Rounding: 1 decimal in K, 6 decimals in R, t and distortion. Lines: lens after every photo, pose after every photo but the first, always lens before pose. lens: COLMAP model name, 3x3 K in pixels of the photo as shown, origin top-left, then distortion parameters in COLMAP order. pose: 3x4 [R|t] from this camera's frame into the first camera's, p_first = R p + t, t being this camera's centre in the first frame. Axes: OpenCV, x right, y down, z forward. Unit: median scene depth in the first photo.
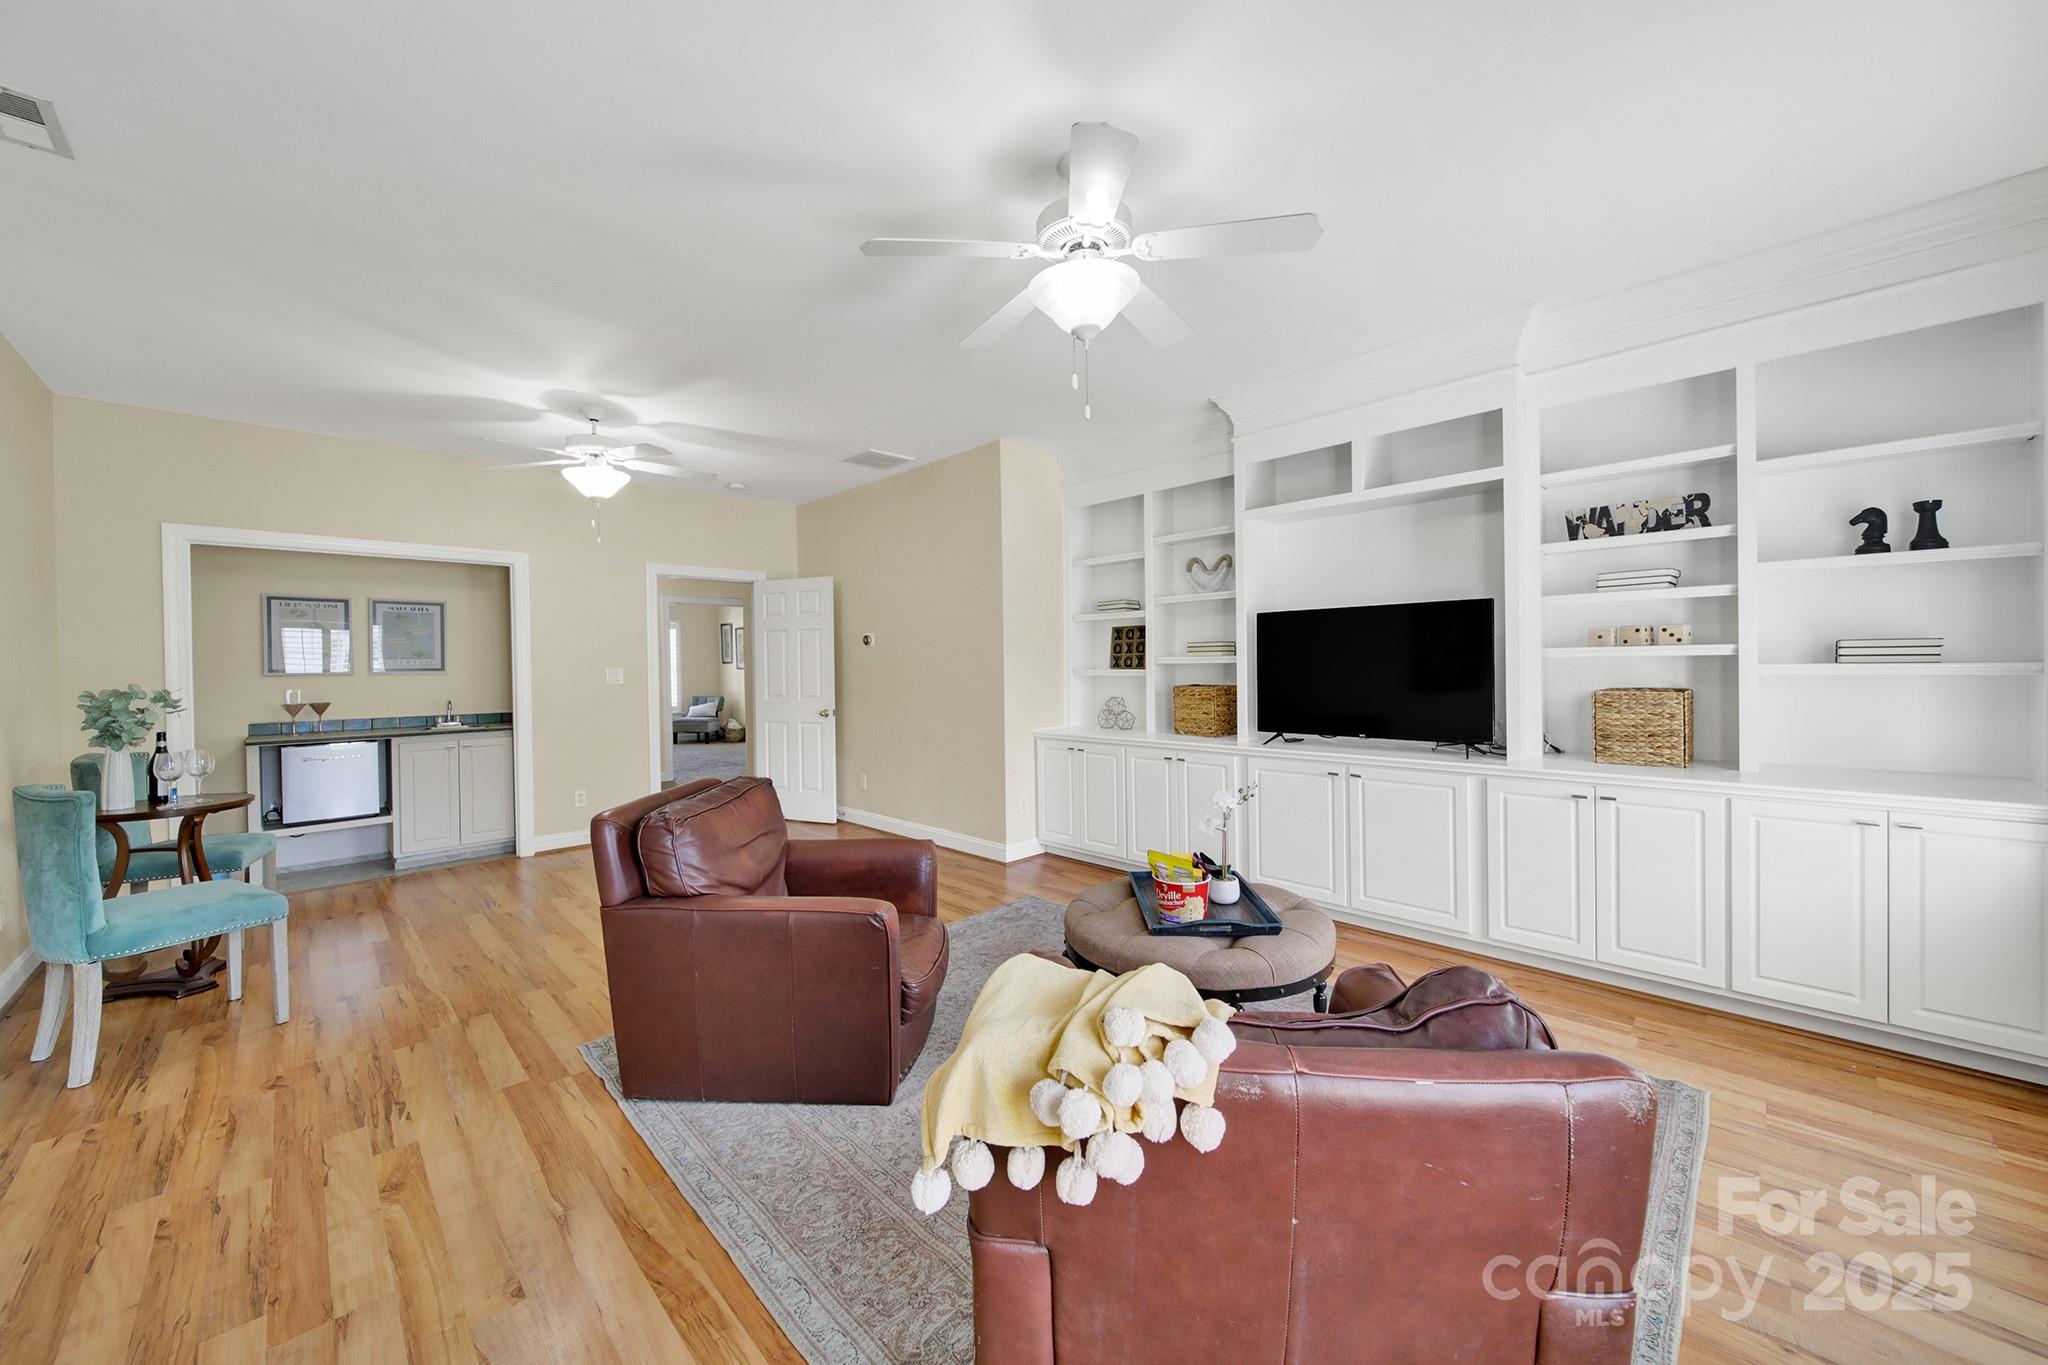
lens RADIAL K [[746.2, 0, 1030.5], [0, 746.2, 670.2], [0, 0, 1]] dist [0.000276, -0.000048]
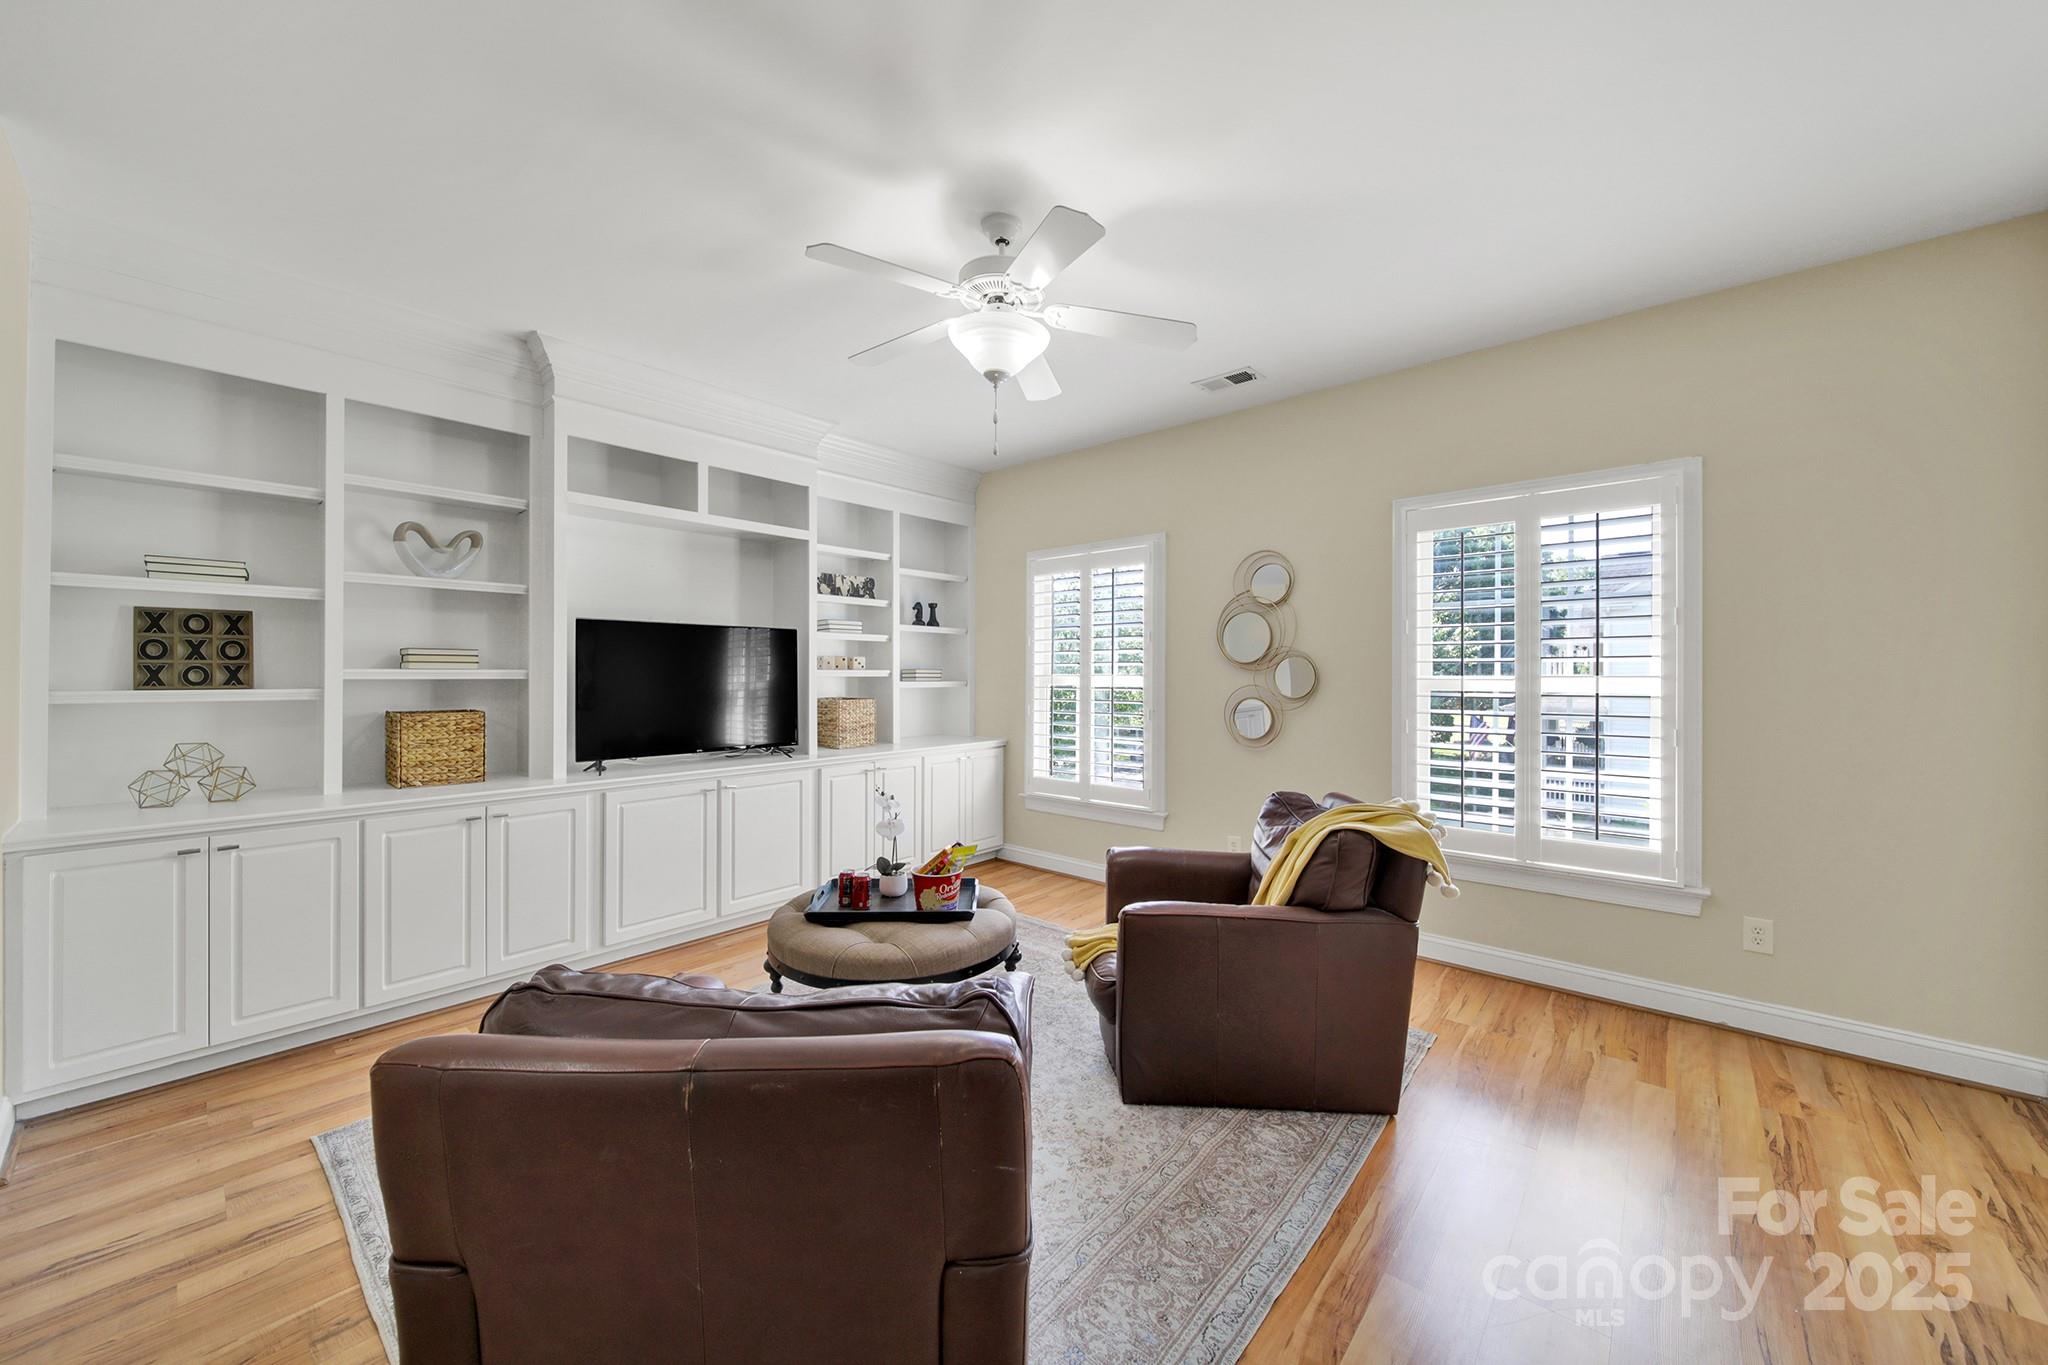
lens RADIAL K [[746.2, 0, 1030.5], [0, 746.2, 670.2], [0, 0, 1]] dist [0.000276, -0.000048]
pose [[-0.077853, 0.023558, 0.996687, -0.699360], [0.013109, 0.999659, -0.022604, 0.006770], [-0.996879, 0.011306, -0.078135, 0.720324]]
